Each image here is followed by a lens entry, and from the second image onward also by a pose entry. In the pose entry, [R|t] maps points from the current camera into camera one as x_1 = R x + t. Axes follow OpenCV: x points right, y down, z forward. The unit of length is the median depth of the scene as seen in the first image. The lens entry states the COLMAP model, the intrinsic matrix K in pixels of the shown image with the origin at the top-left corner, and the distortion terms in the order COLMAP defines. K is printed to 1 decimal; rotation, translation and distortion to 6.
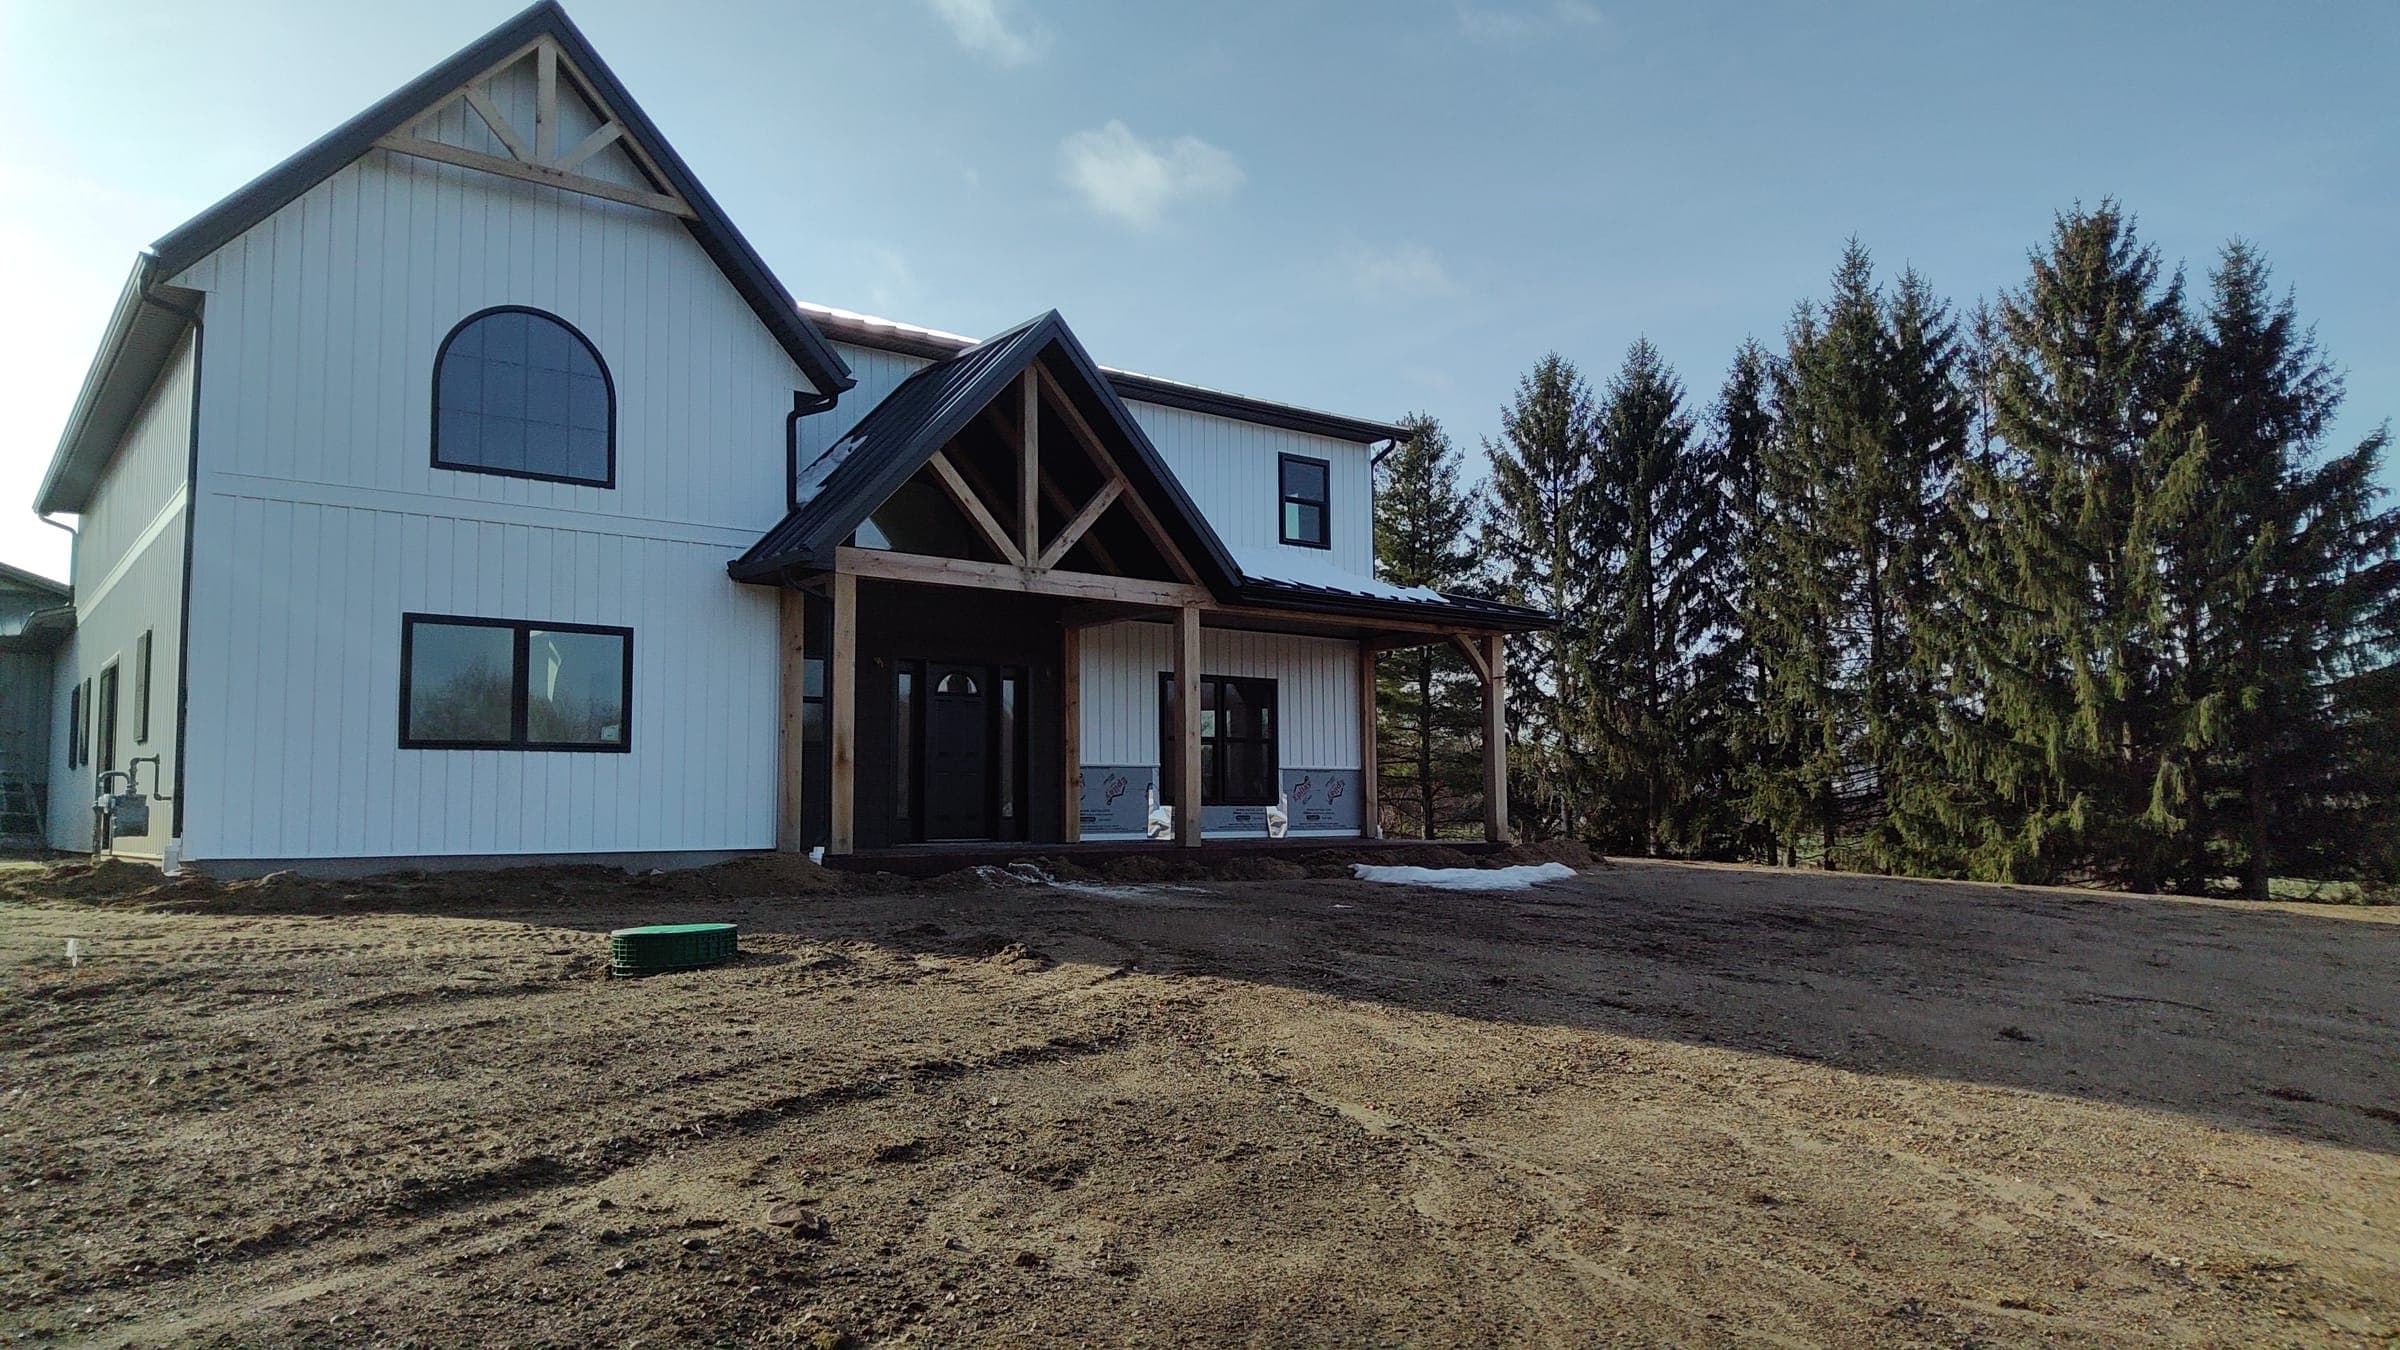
lens RADIAL K [[1589.7, 0, 1193.2], [0, 1589.7, 680.0], [0, 0, 1]] dist [0.008415, -0.000005]
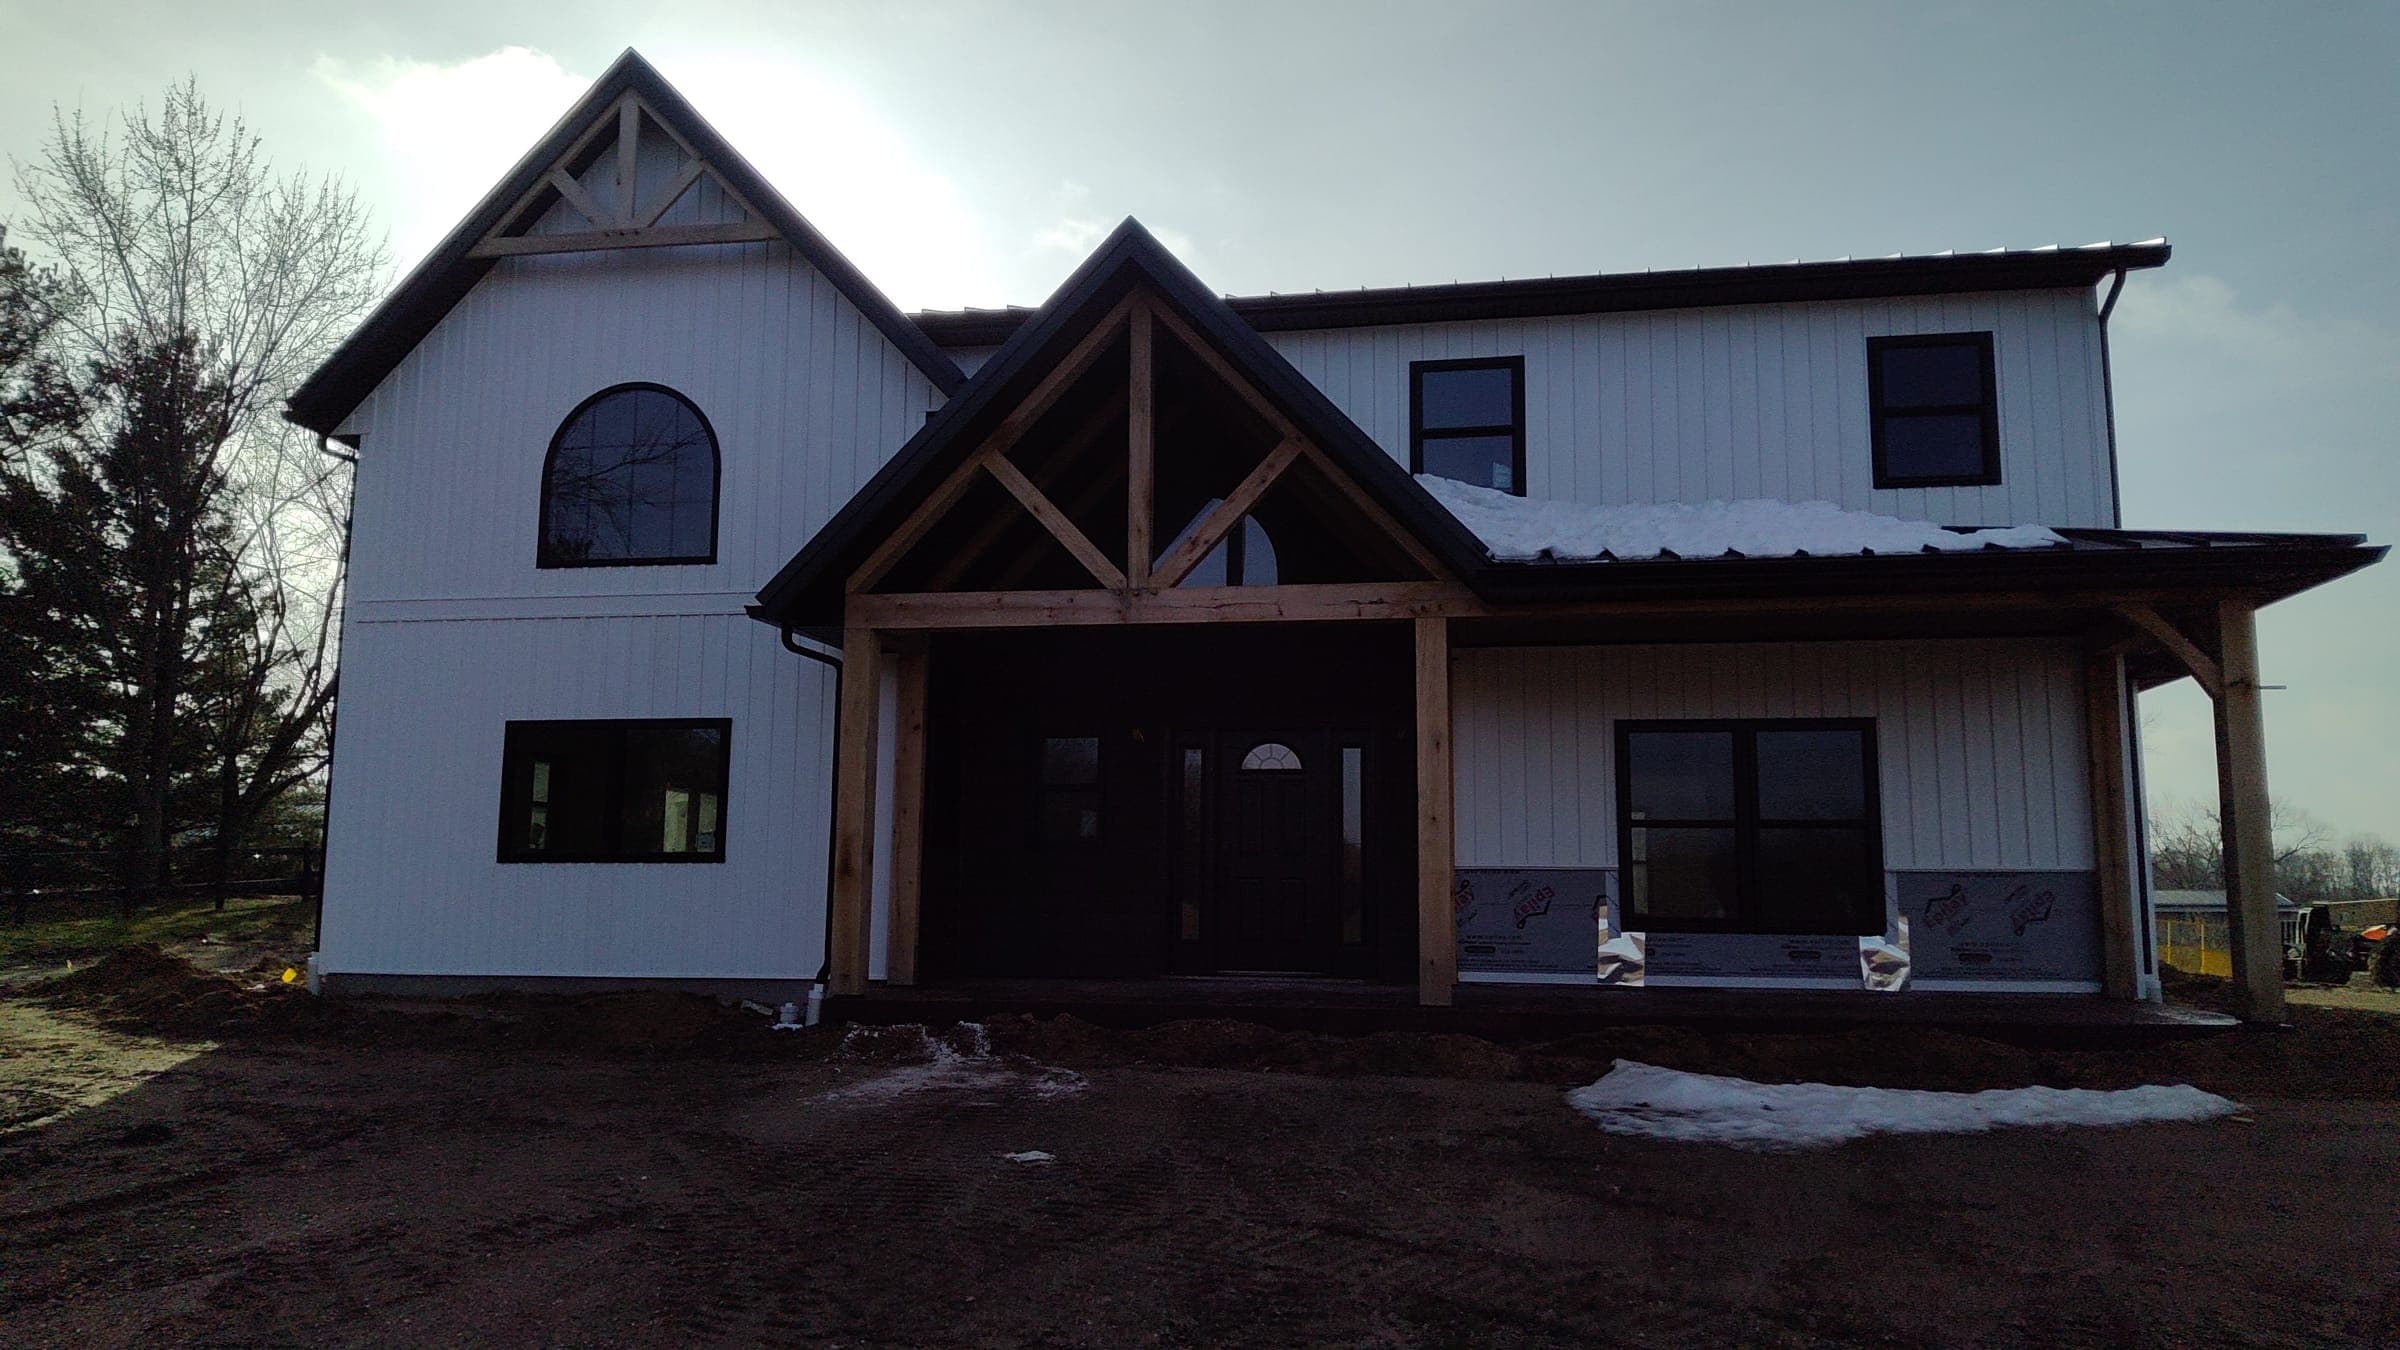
lens RADIAL K [[1589.7, 0, 1212.3], [0, 1589.7, 673.2], [0, 0, 1]] dist [0.008415, -0.000005]
pose [[0.668087, -0.089685, -0.738658, 0.401377], [0.049722, 0.995872, -0.075944, 0.019172], [0.742420, 0.014010, 0.669788, 0.521613]]
